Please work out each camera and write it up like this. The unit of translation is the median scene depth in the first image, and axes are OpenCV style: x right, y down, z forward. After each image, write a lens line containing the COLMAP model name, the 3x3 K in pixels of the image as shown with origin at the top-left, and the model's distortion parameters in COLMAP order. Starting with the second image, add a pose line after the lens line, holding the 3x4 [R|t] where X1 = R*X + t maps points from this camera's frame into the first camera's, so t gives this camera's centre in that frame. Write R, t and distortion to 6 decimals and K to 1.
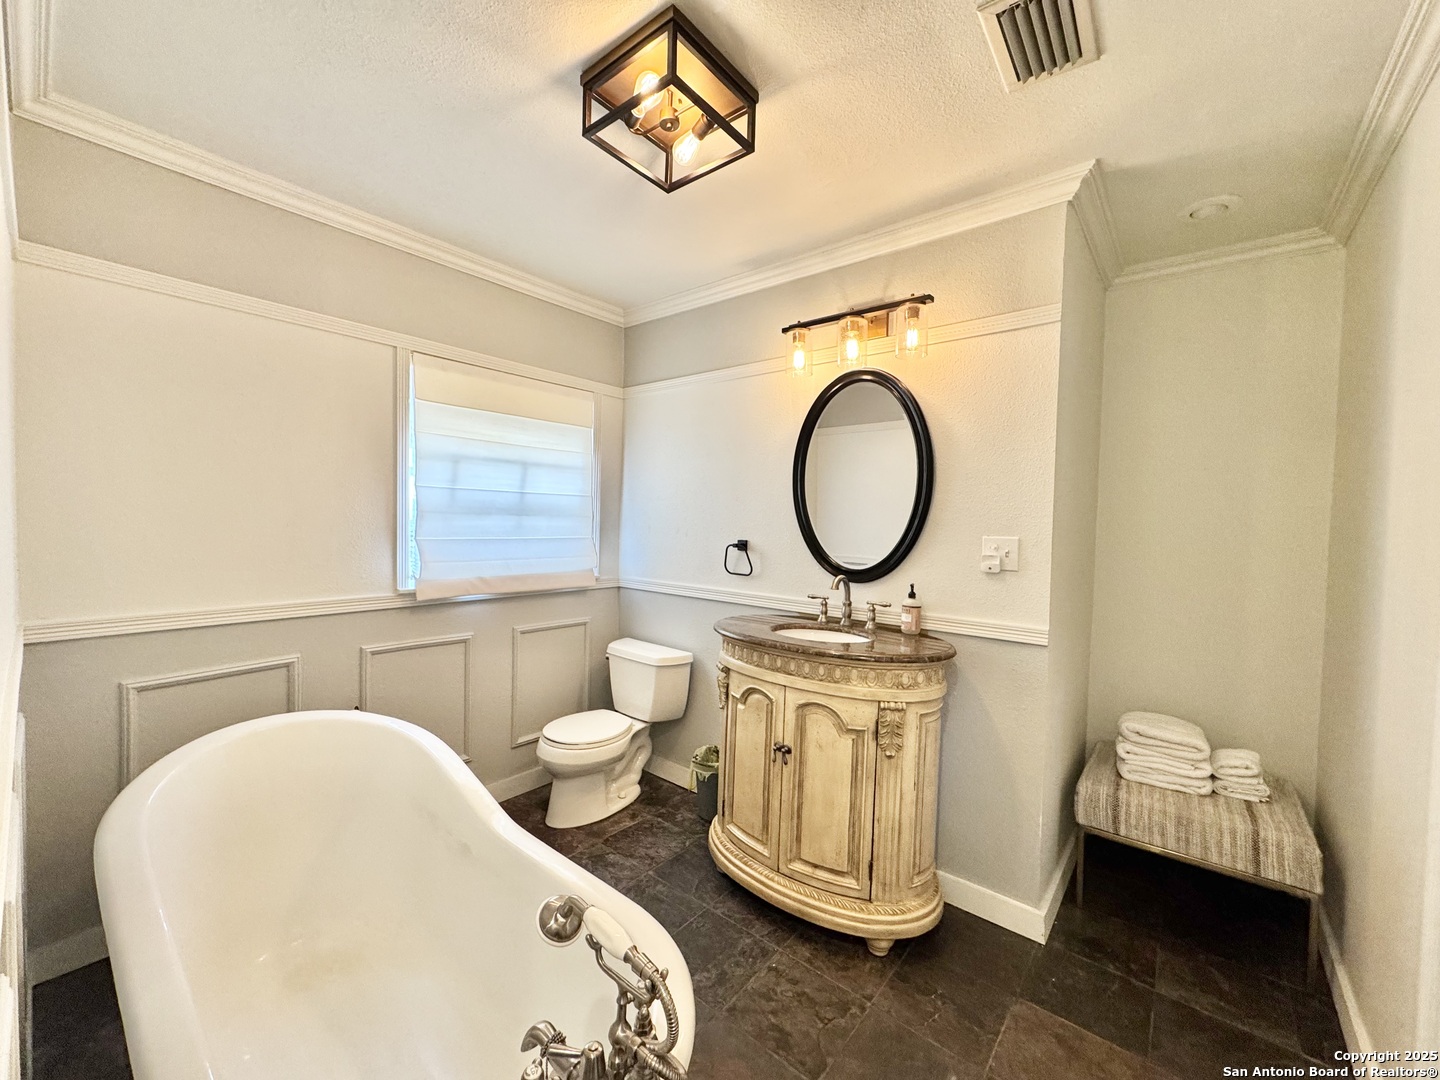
lens RADIAL K [[571.4, 0, 719.0], [0, 571.4, 540.1], [0, 0, 1]] dist [-0.000522, 0.000375]
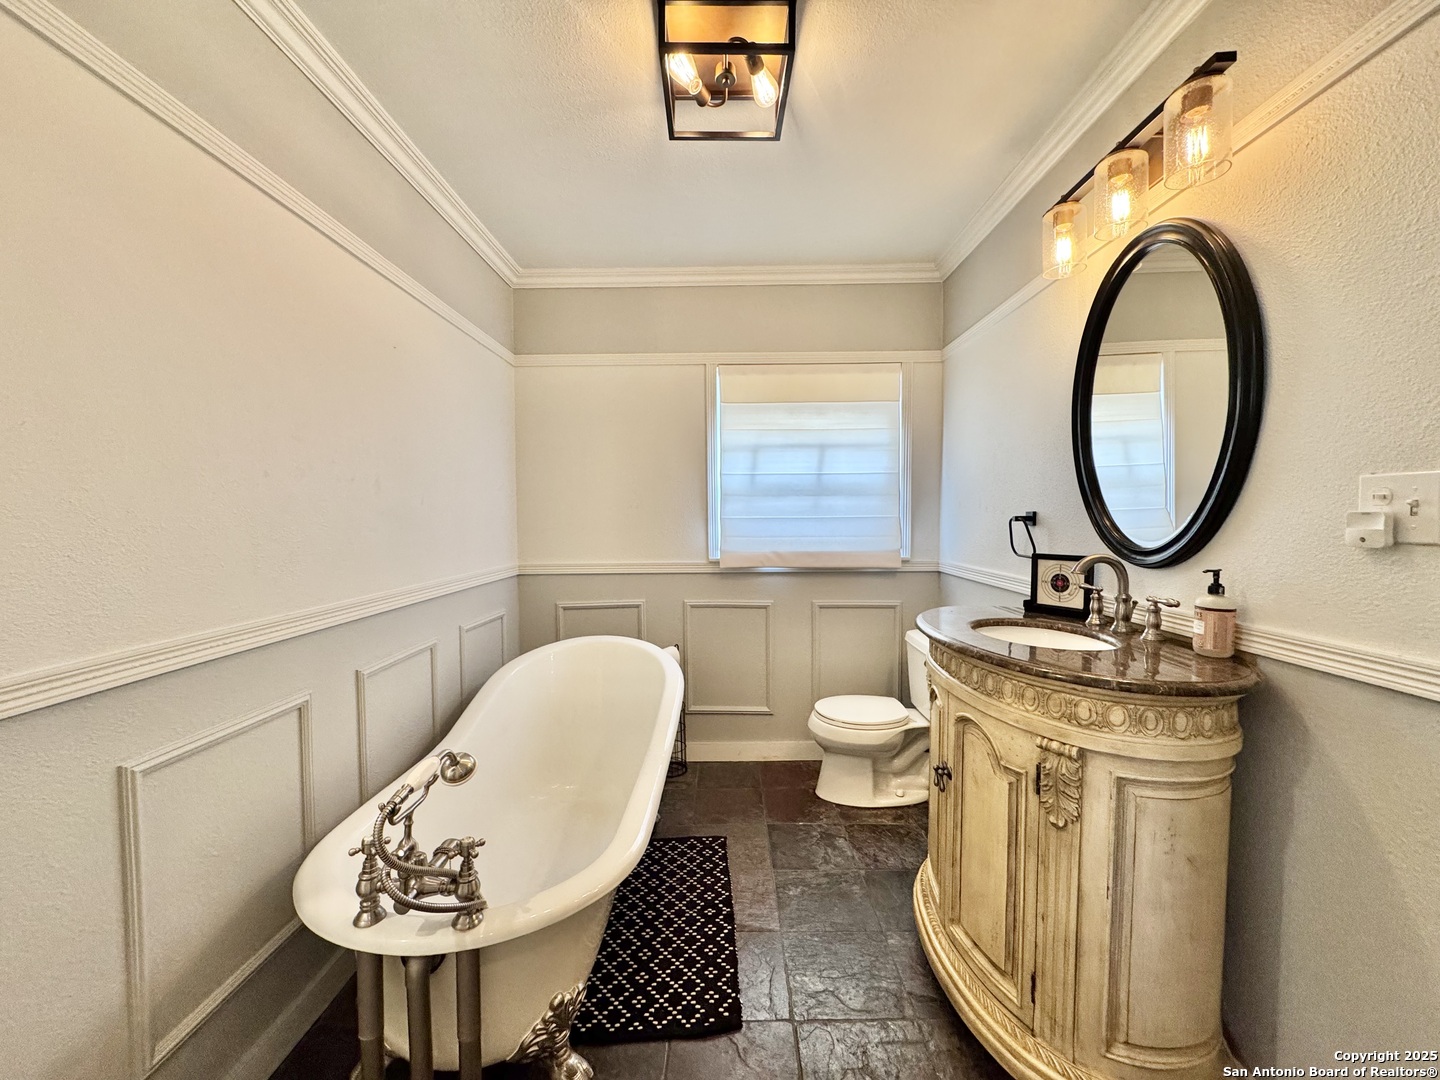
lens RADIAL K [[571.4, 0, 723.5], [0, 571.4, 539.8], [0, 0, 1]] dist [-0.000522, 0.000375]
pose [[0.636973, 0.004822, -0.770871, 0.436518], [-0.004384, 0.999987, 0.002632, 0.044521], [0.770874, 0.001703, 0.636985, 0.236074]]
